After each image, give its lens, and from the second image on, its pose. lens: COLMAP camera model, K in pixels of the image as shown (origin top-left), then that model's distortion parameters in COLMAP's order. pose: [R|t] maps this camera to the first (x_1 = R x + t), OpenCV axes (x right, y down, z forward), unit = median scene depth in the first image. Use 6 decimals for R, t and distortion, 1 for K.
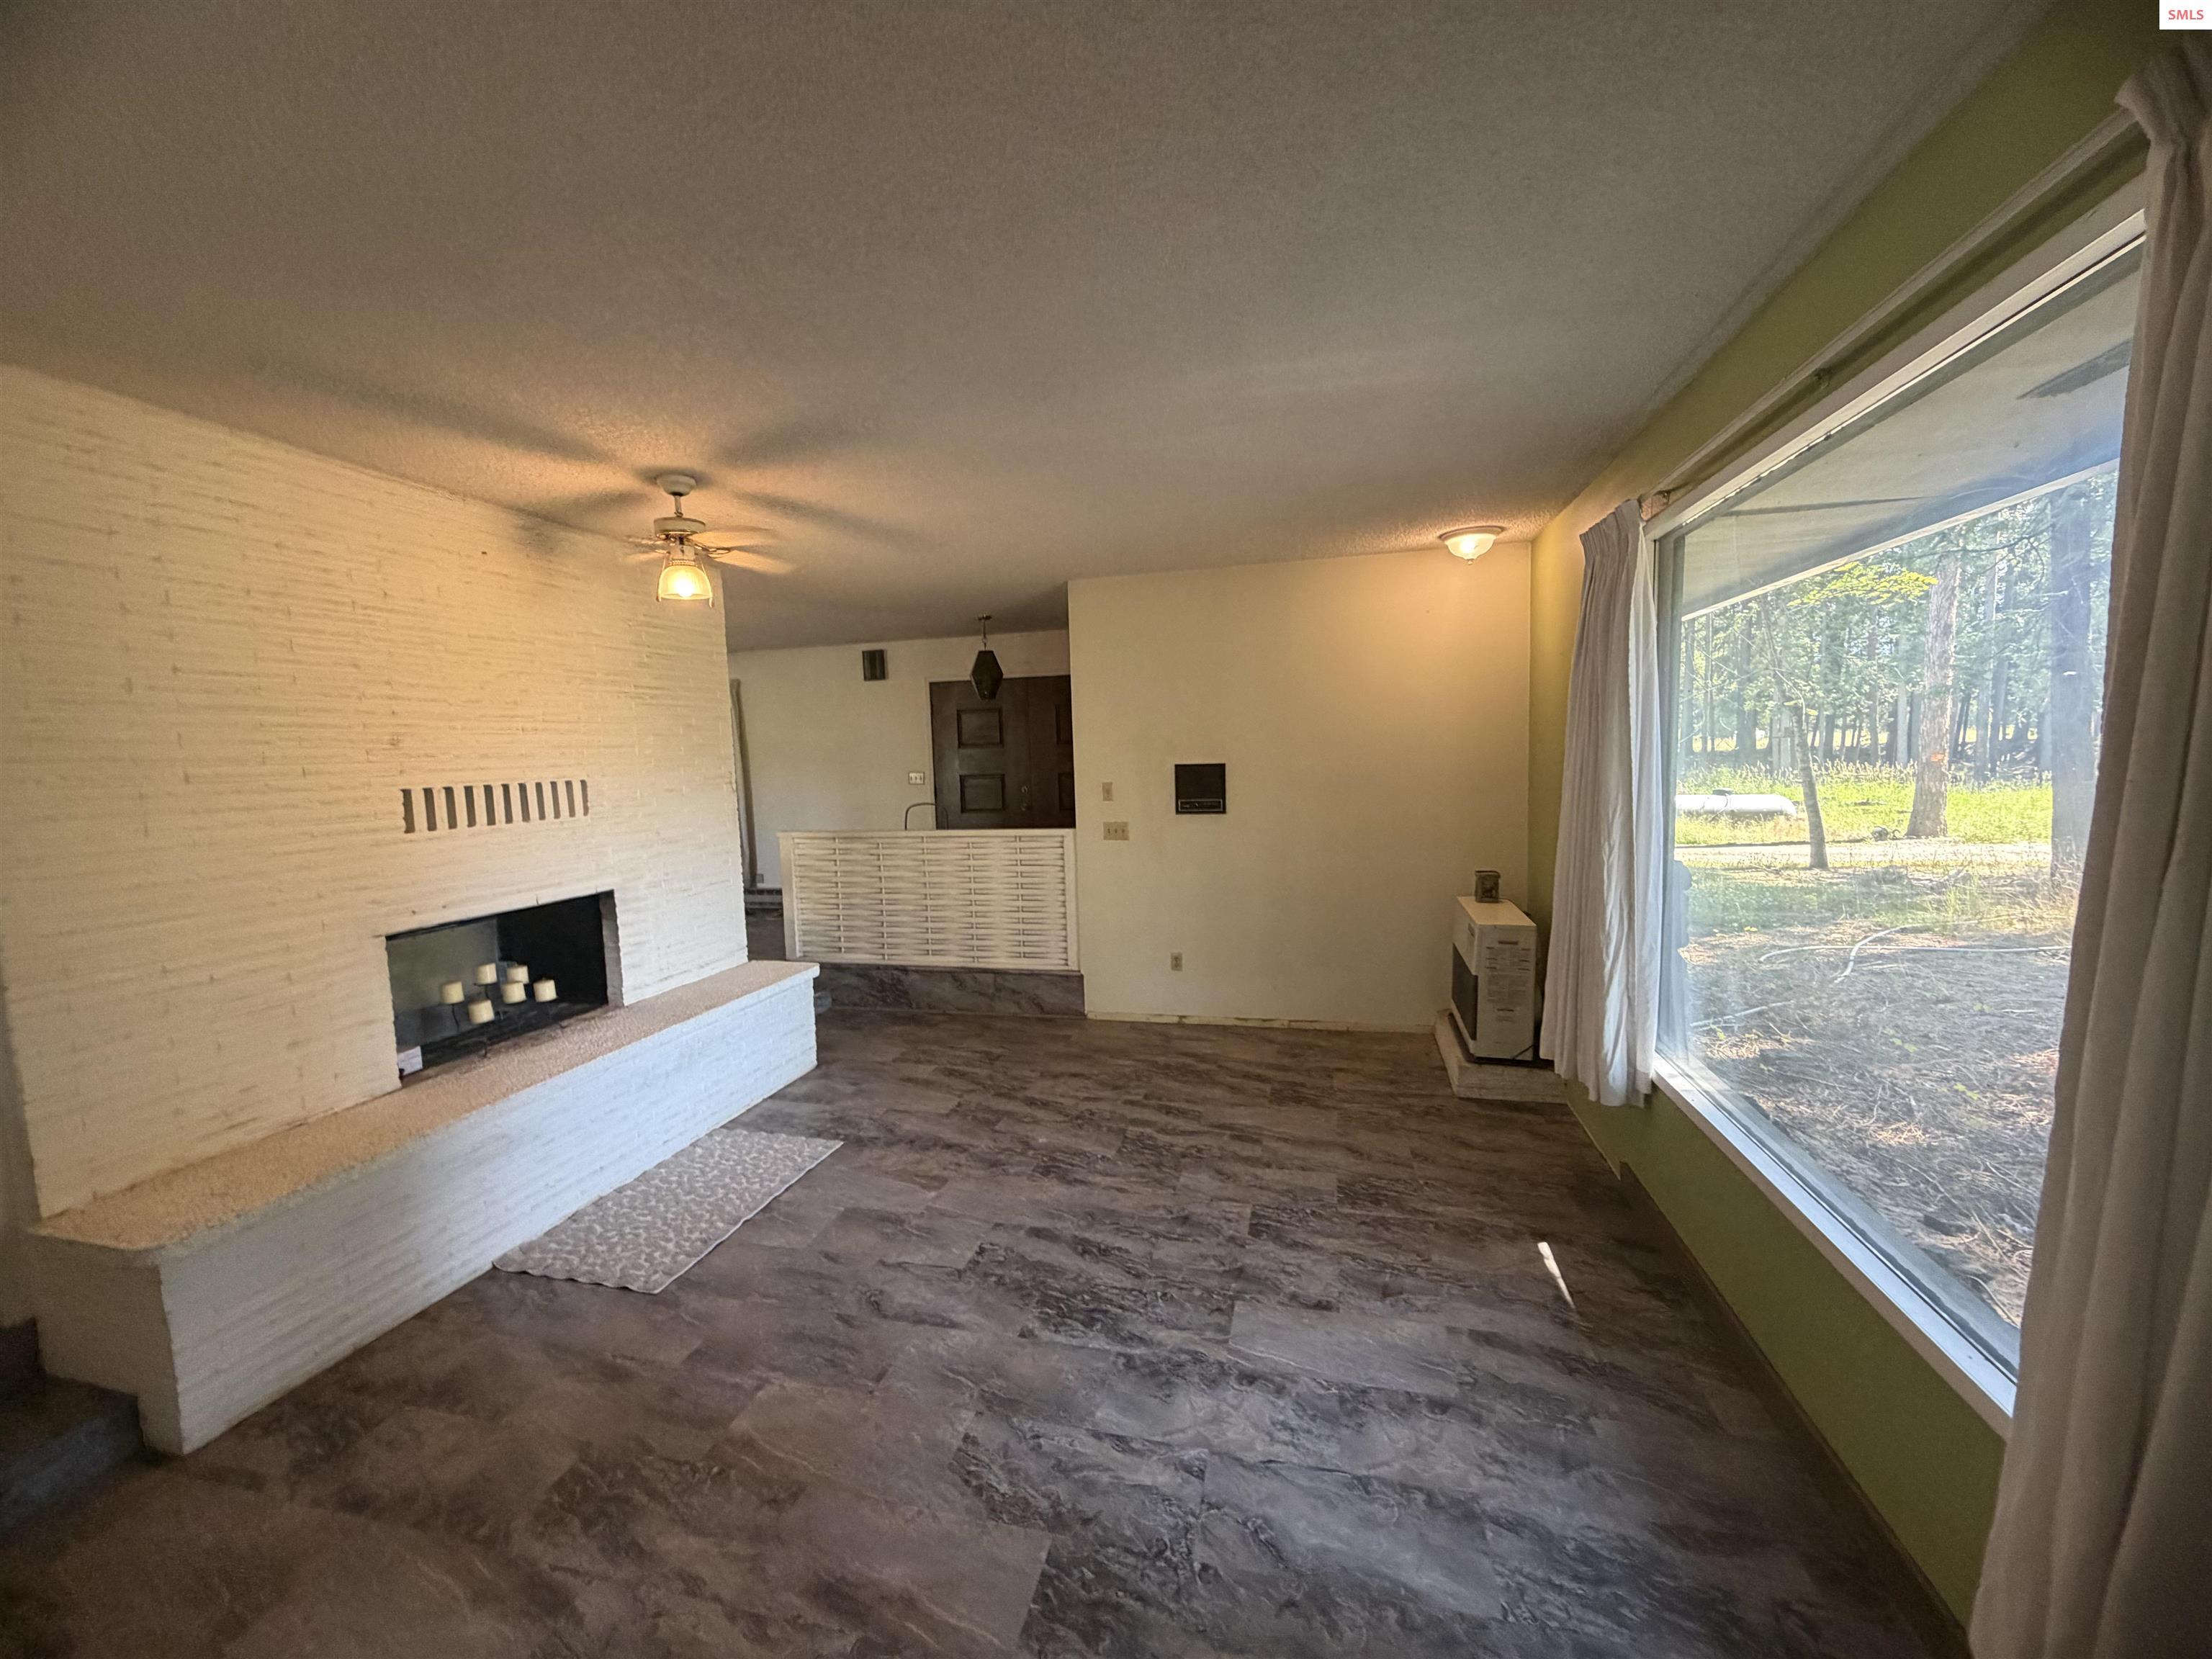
lens RADIAL K [[884.7, 0, 1100.7], [0, 884.7, 835.4], [0, 0, 1]] dist [-0.001370, -0.000116]
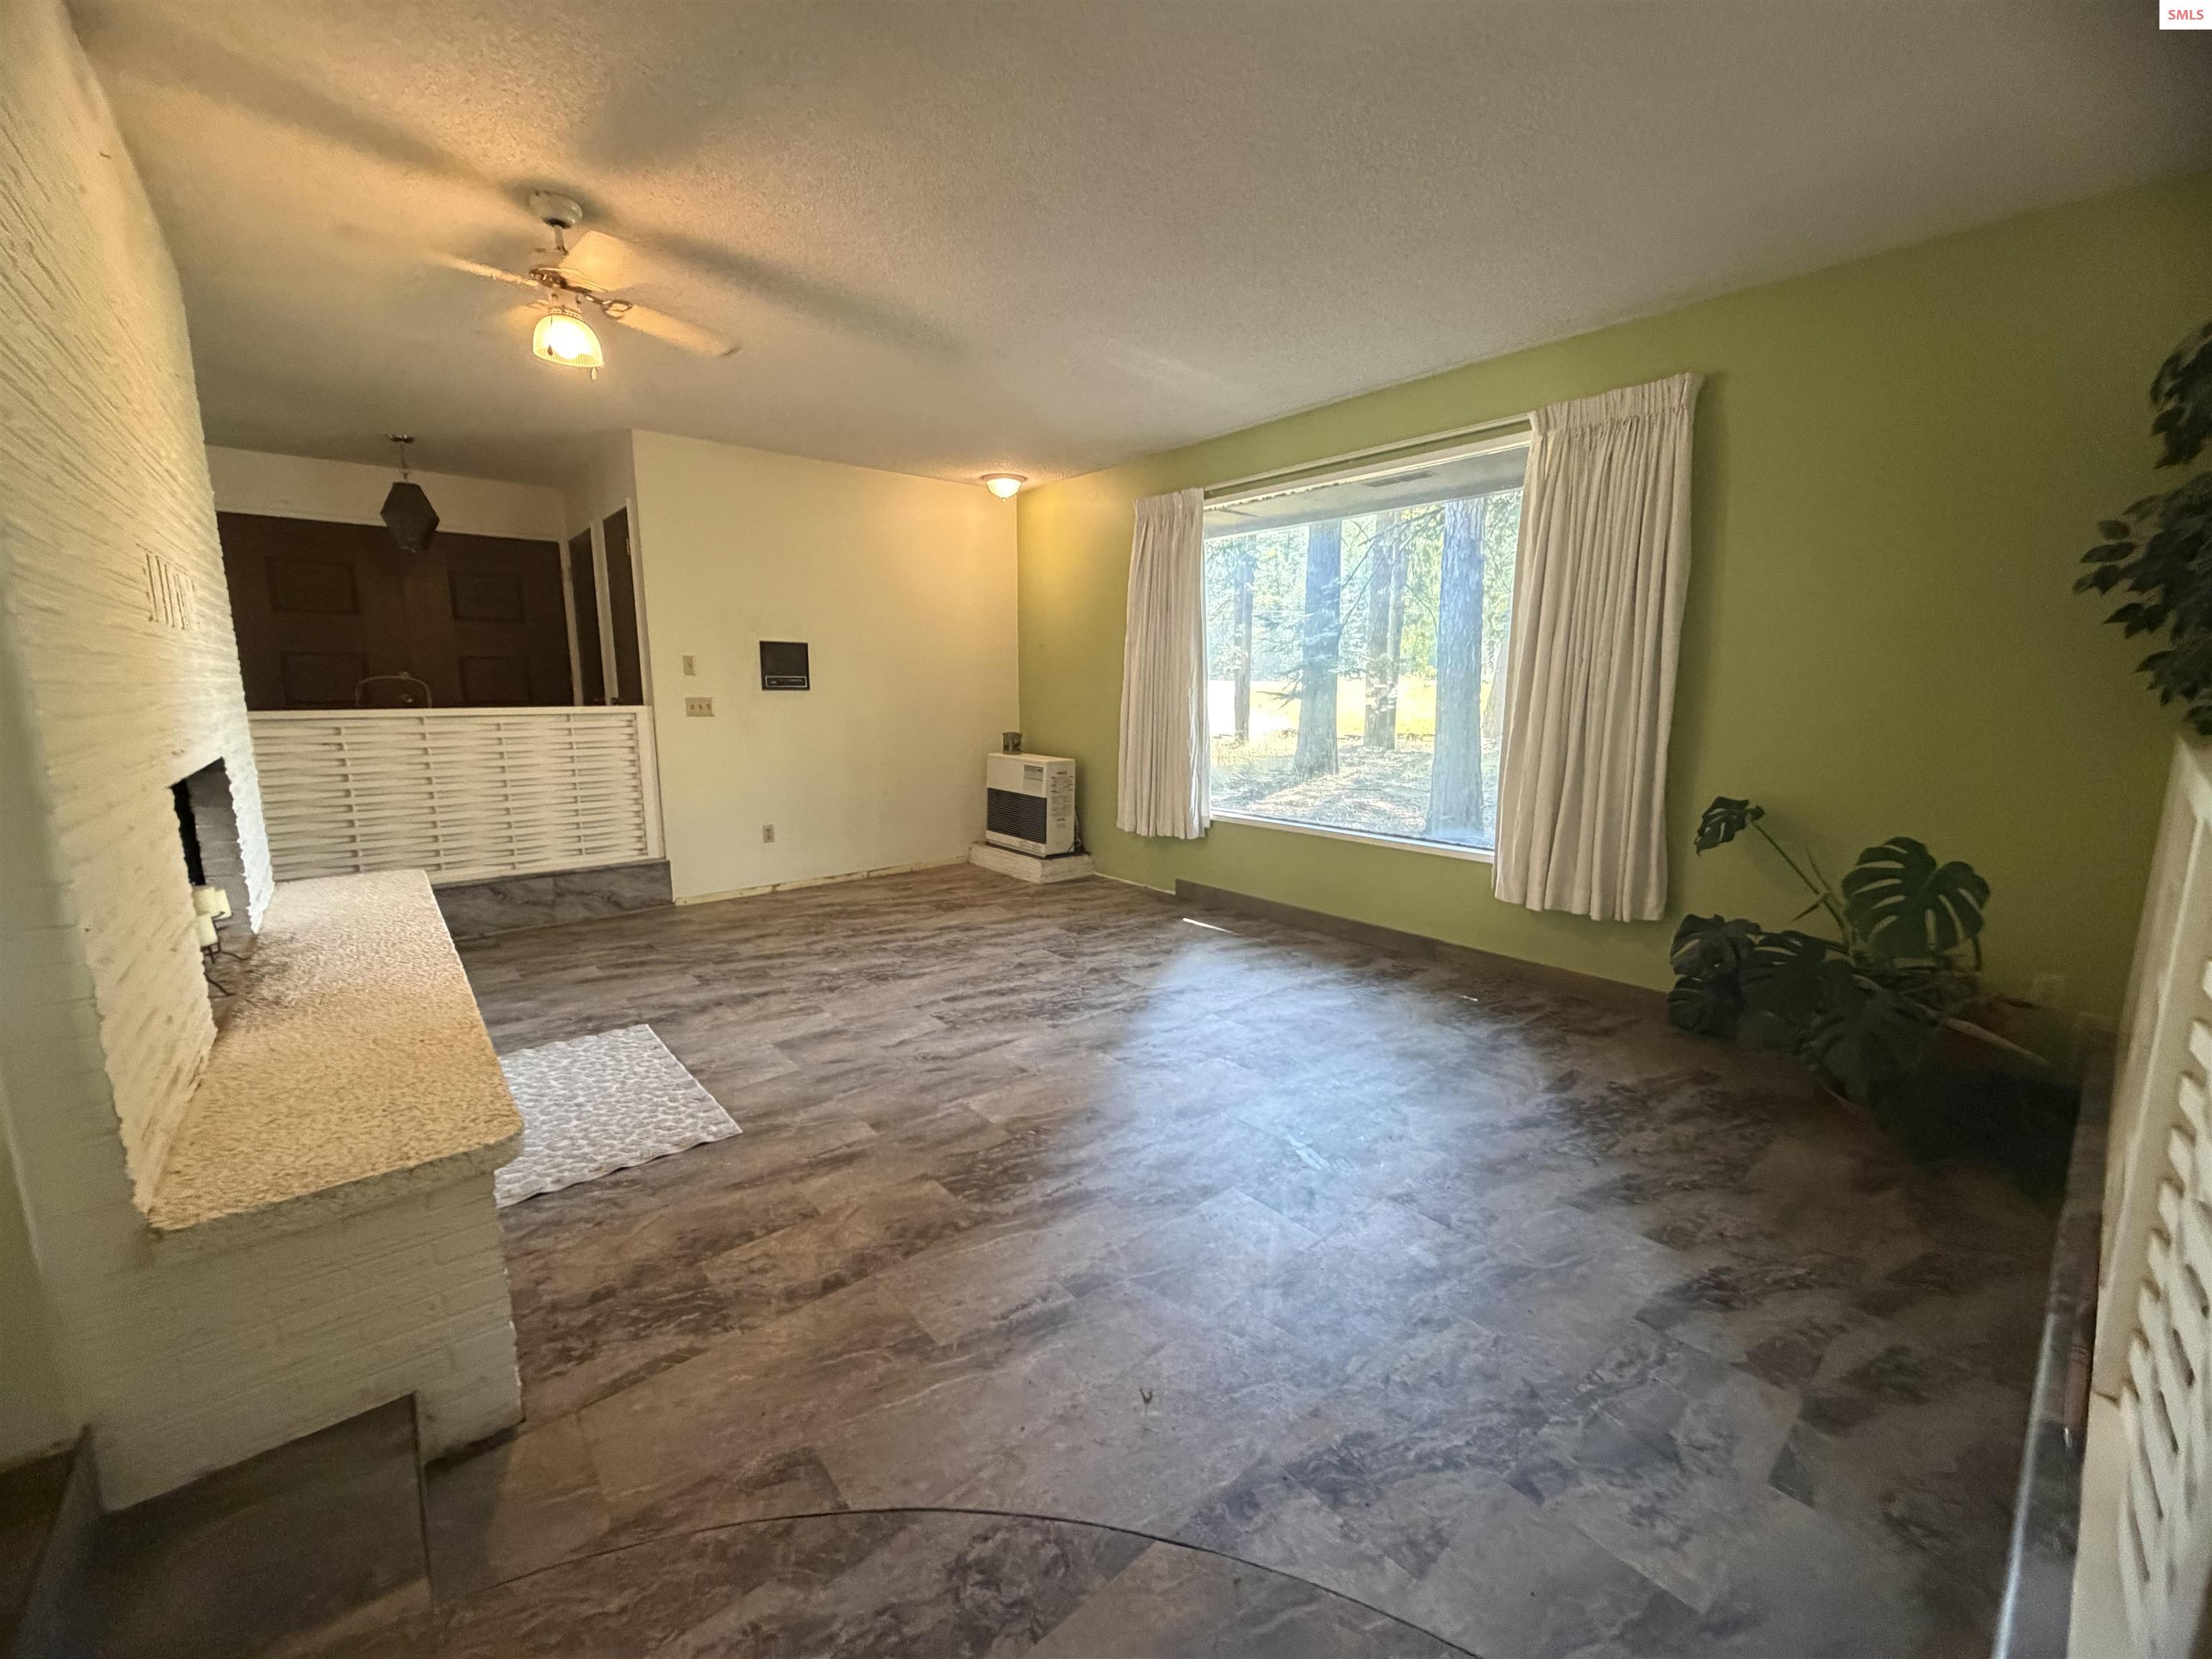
lens RADIAL K [[884.7, 0, 1105.1], [0, 884.7, 832.7], [0, 0, 1]] dist [-0.001370, -0.000116]
pose [[0.572792, -0.104486, 0.813014, -0.923322], [0.056427, 0.994516, 0.088058, 0.124597], [-0.817757, -0.004563, 0.575546, 0.125145]]
